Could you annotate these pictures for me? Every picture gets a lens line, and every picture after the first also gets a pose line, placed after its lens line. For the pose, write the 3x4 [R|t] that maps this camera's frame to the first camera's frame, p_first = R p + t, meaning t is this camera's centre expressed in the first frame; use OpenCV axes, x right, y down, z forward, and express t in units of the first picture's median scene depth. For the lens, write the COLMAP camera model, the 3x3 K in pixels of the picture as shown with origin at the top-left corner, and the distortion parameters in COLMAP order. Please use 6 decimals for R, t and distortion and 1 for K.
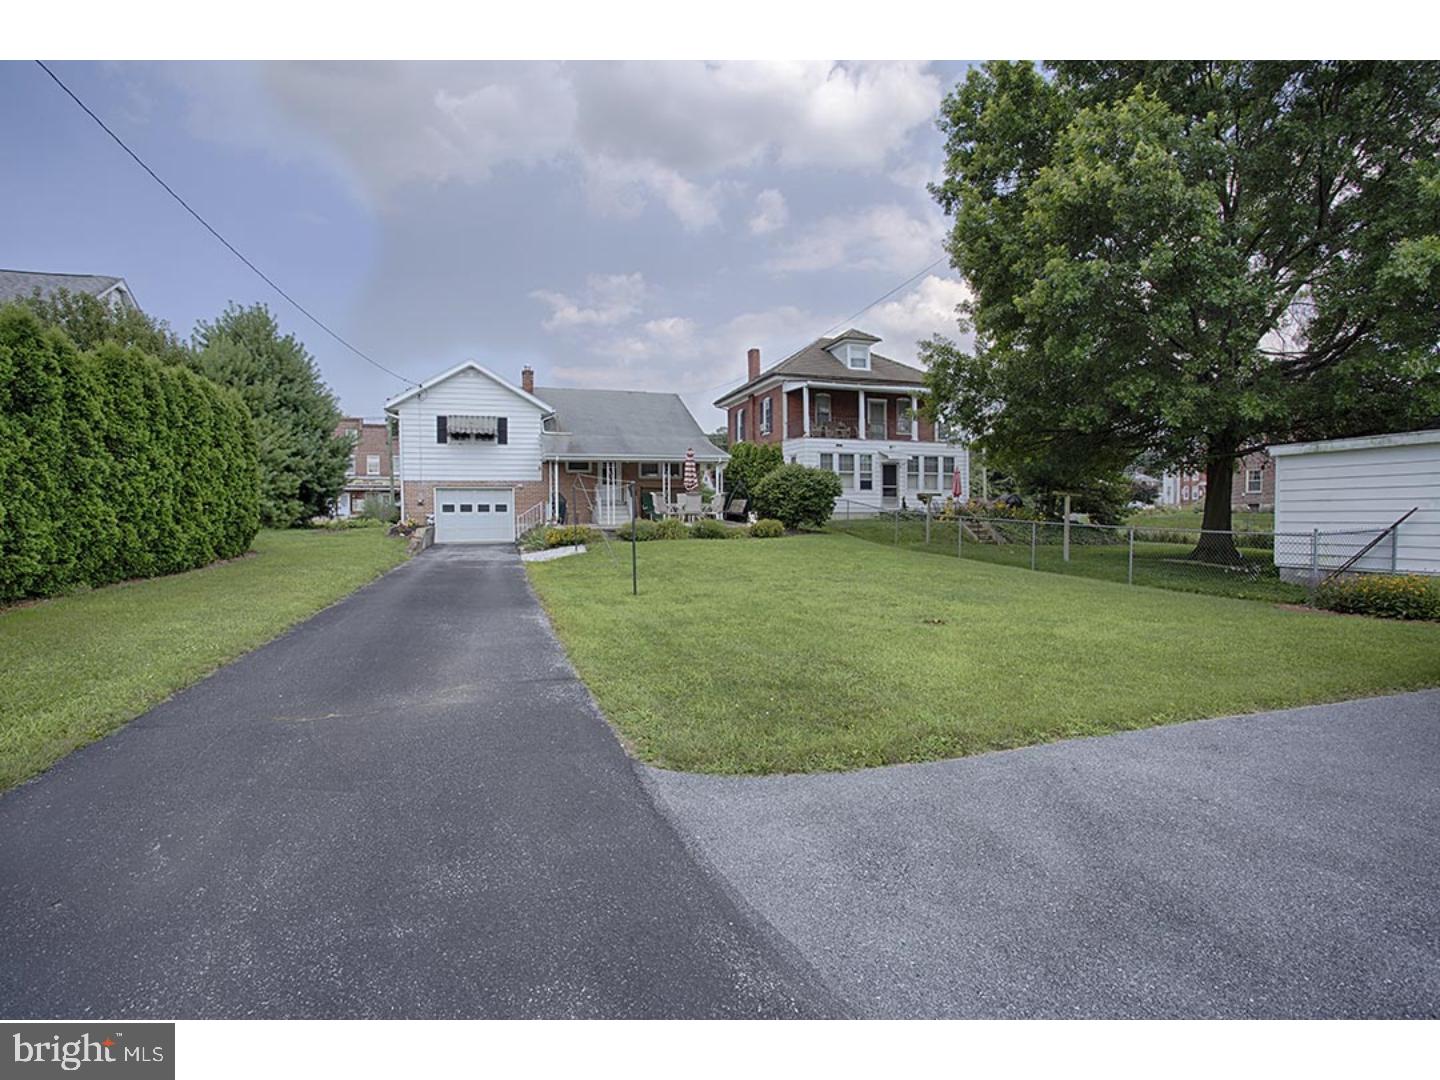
lens RADIAL K [[690.7, 0, 720.0], [0, 690.7, 540.0], [0, 0, 1]] dist [-0.087748, 0.000233]
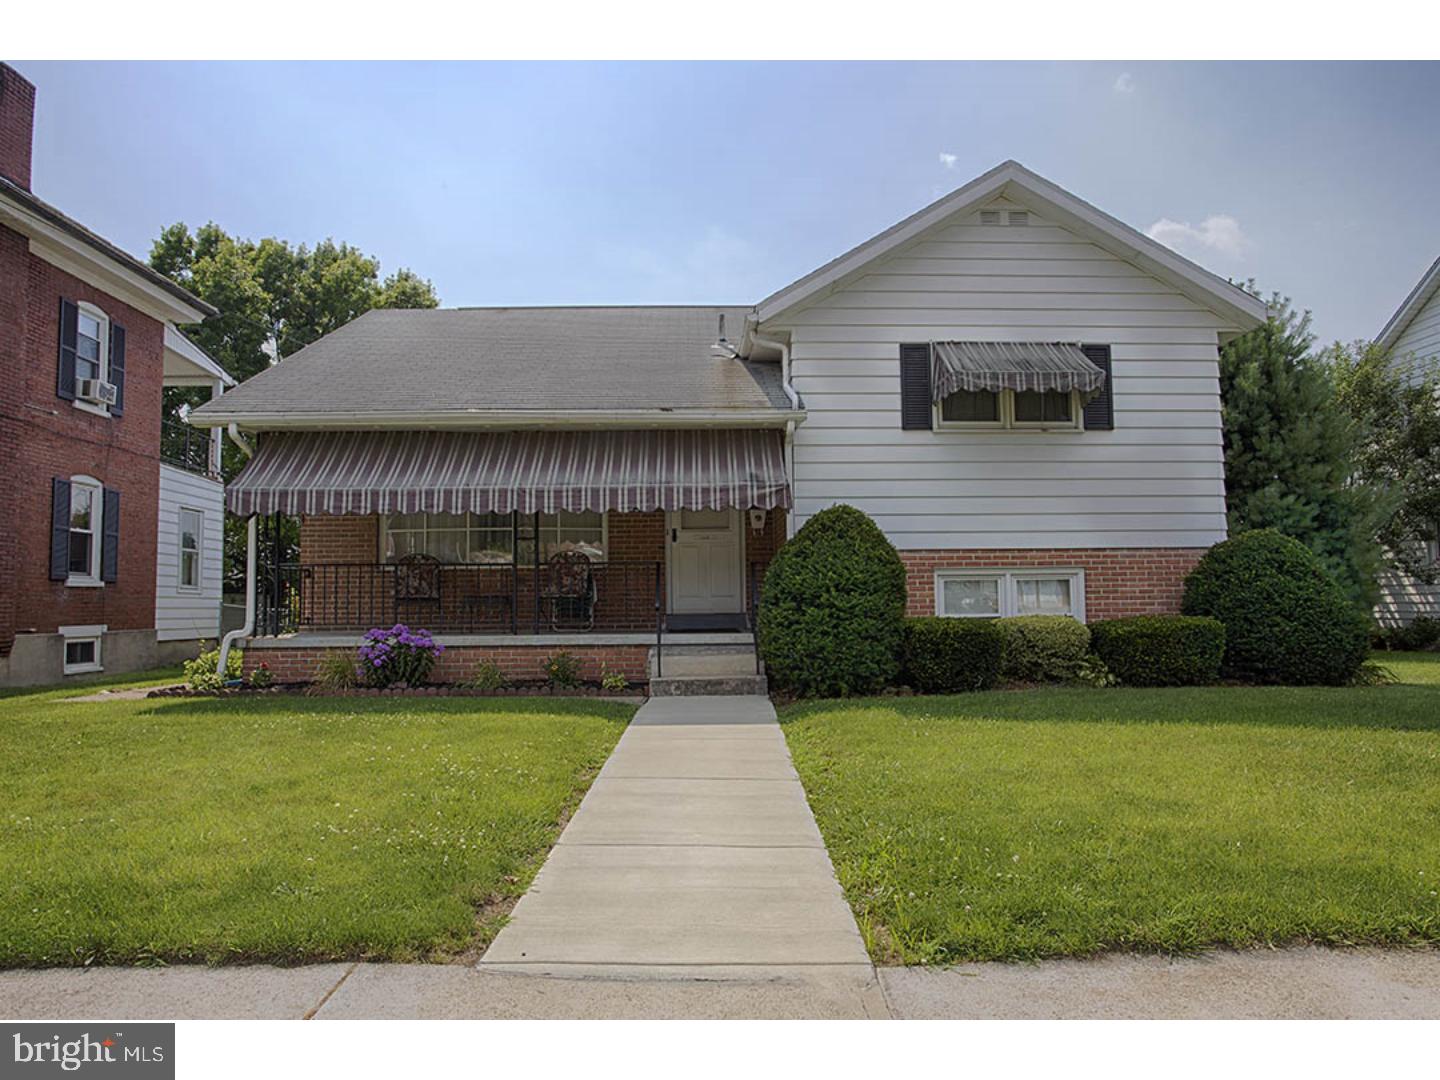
lens RADIAL K [[923.6, 0, 720.0], [0, 923.6, 540.0], [0, 0, 1]] dist [-0.039301, 0.001884]
pose [[0.961939, -0.024364, -0.272176, -0.372870], [-0.006485, 0.993702, -0.111870, -0.042256], [0.273187, 0.109377, 0.955722, 0.559033]]
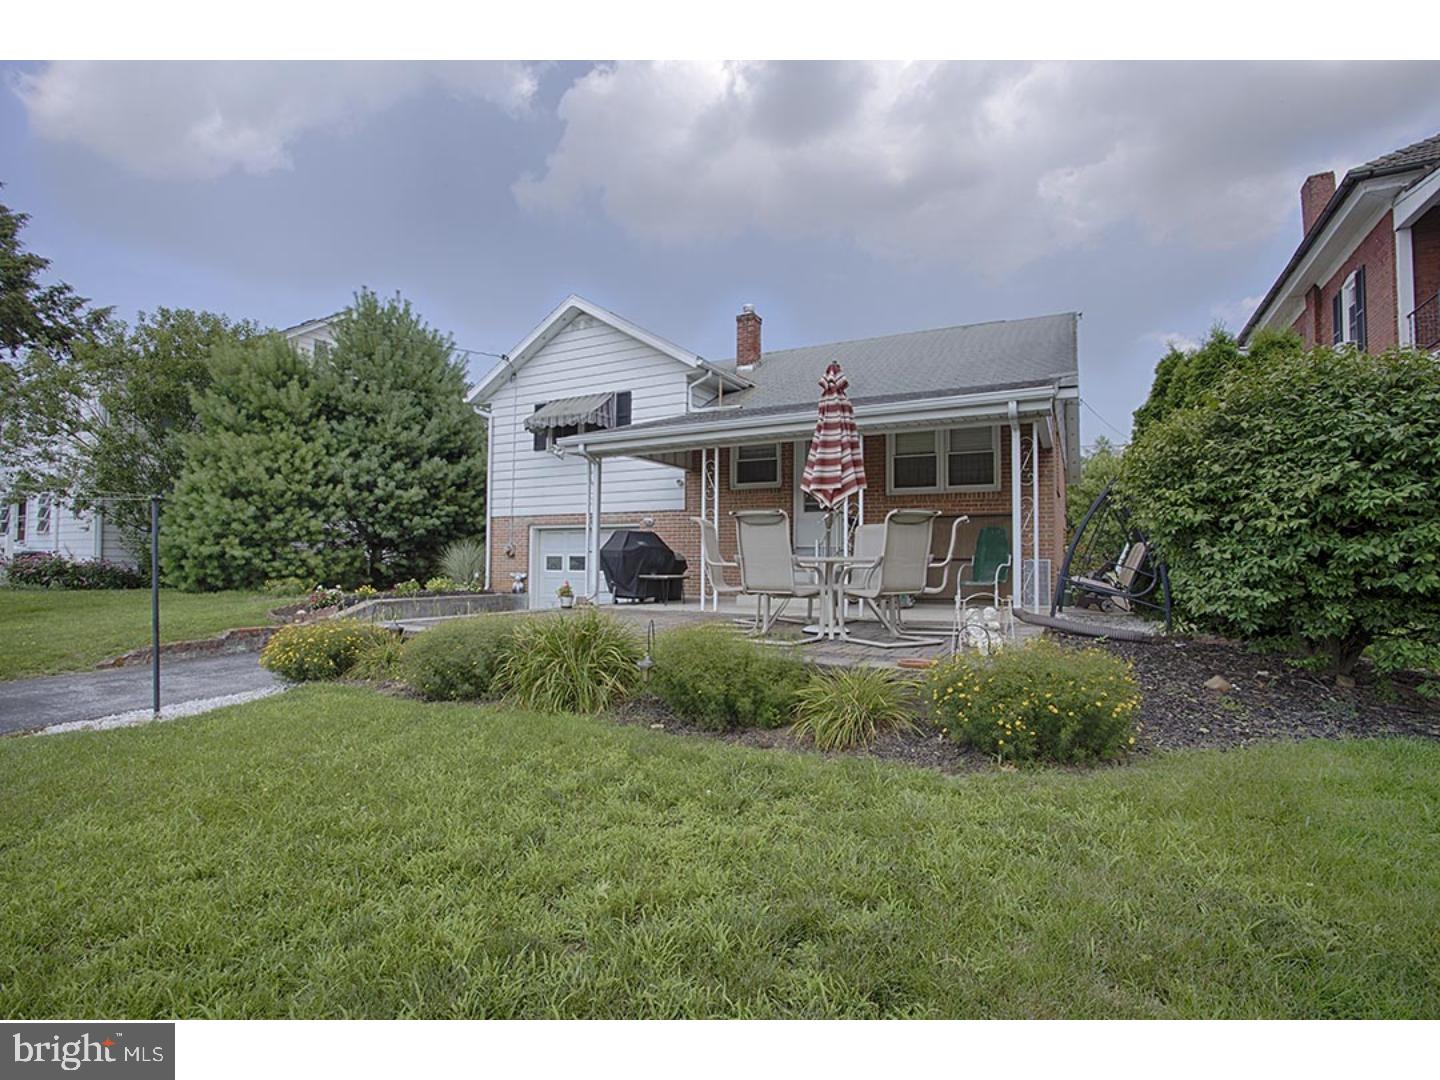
lens RADIAL K [[690.7, 0, 720.0], [0, 690.7, 540.0], [0, 0, 1]] dist [-0.087748, 0.000233]
pose [[0.703294, -0.016247, -0.710713, 0.108636], [-0.038701, 0.997381, -0.061096, -0.036009], [0.709845, 0.070474, 0.700824, 0.689190]]
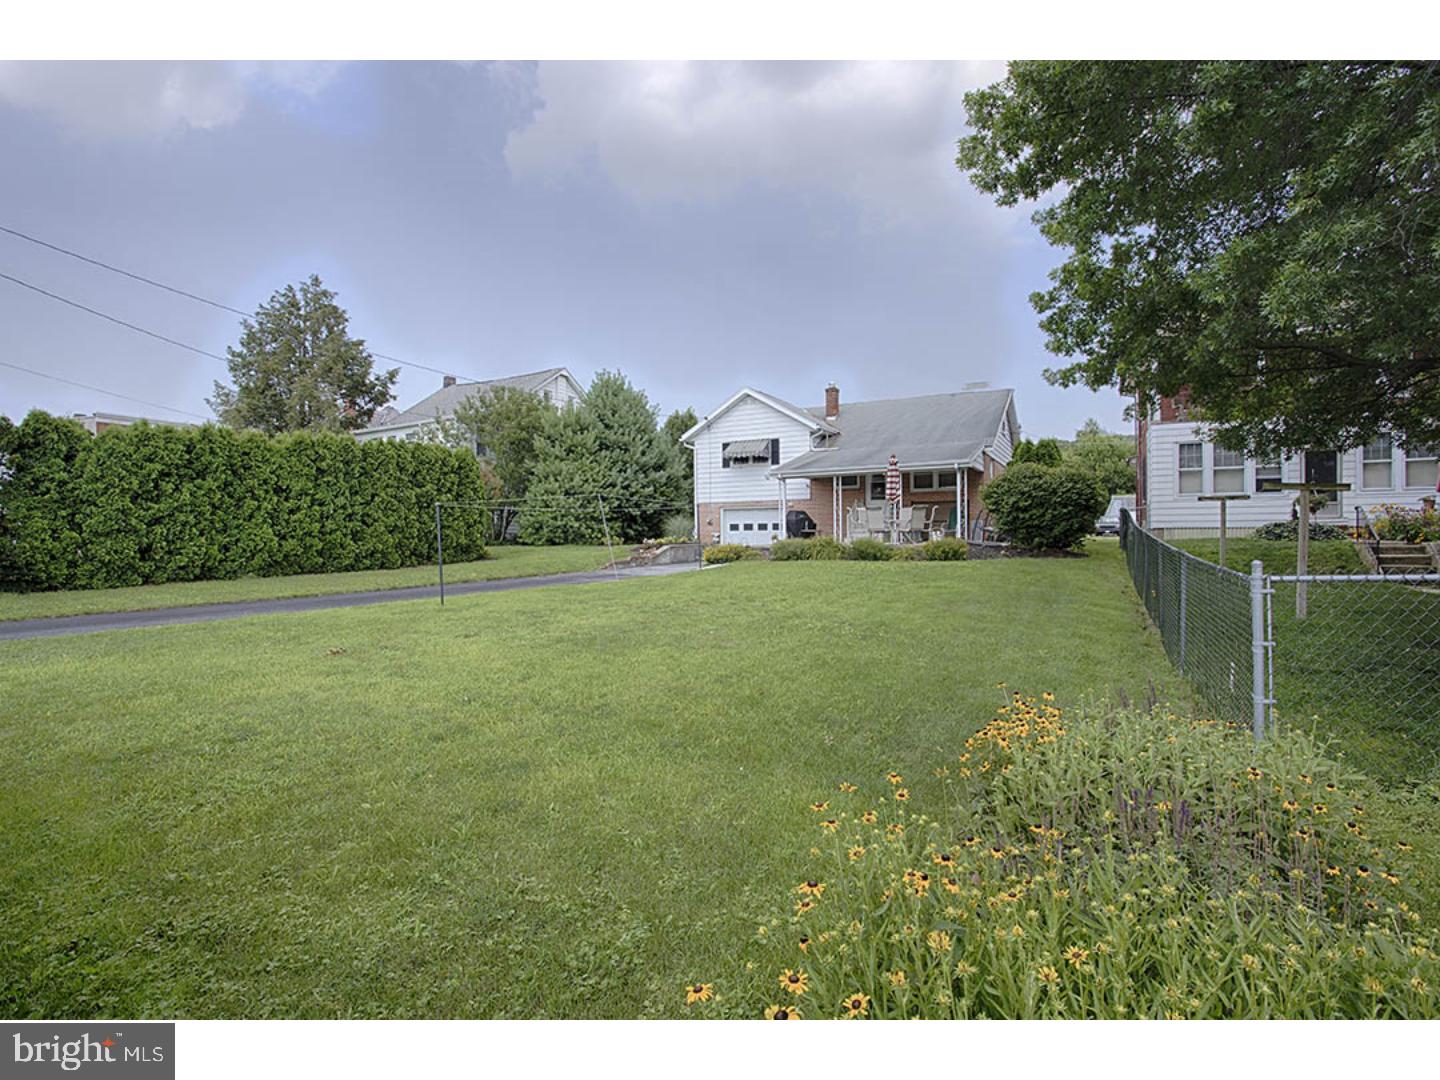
lens RADIAL K [[690.7, 0, 720.0], [0, 690.7, 540.0], [0, 0, 1]] dist [-0.087748, 0.000233]
pose [[0.683657, 0.003083, -0.729797, 0.384709], [-0.024017, 0.999544, -0.018276, -0.005702], [0.729408, 0.030022, 0.683420, 0.232306]]
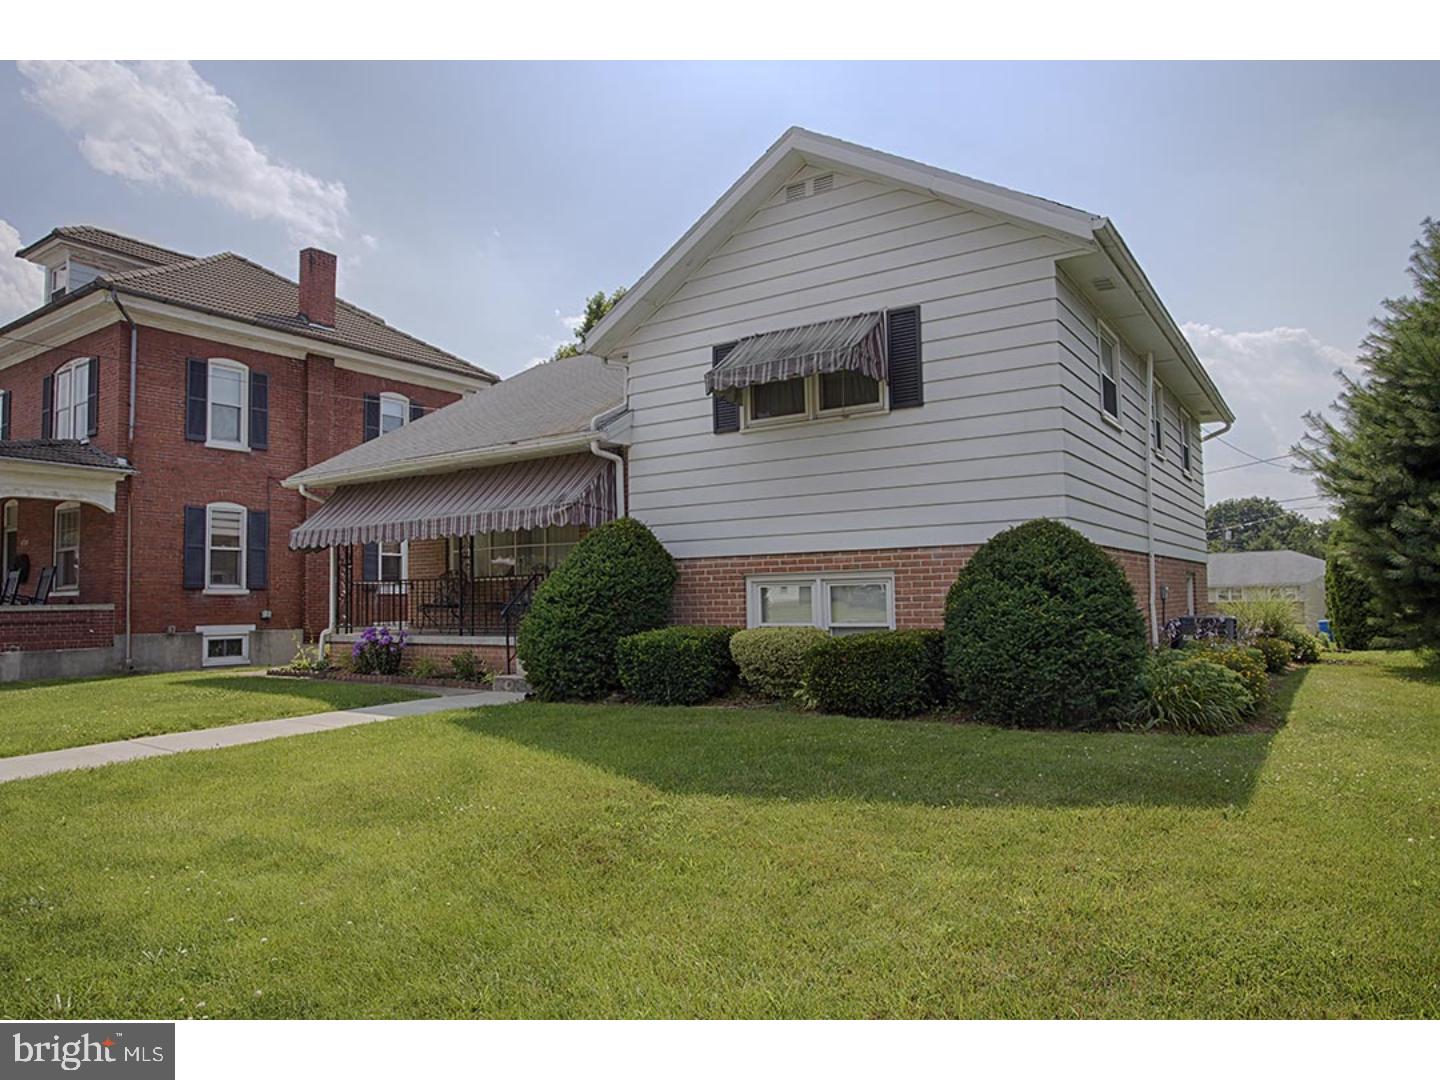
lens RADIAL K [[923.6, 0, 720.0], [0, 923.6, 540.0], [0, 0, 1]] dist [-0.039301, 0.001884]
pose [[0.615760, -0.058488, -0.785760, -0.085327], [-0.023063, 0.995476, -0.092171, -0.054682], [0.787596, 0.074877, 0.611626, 0.729661]]
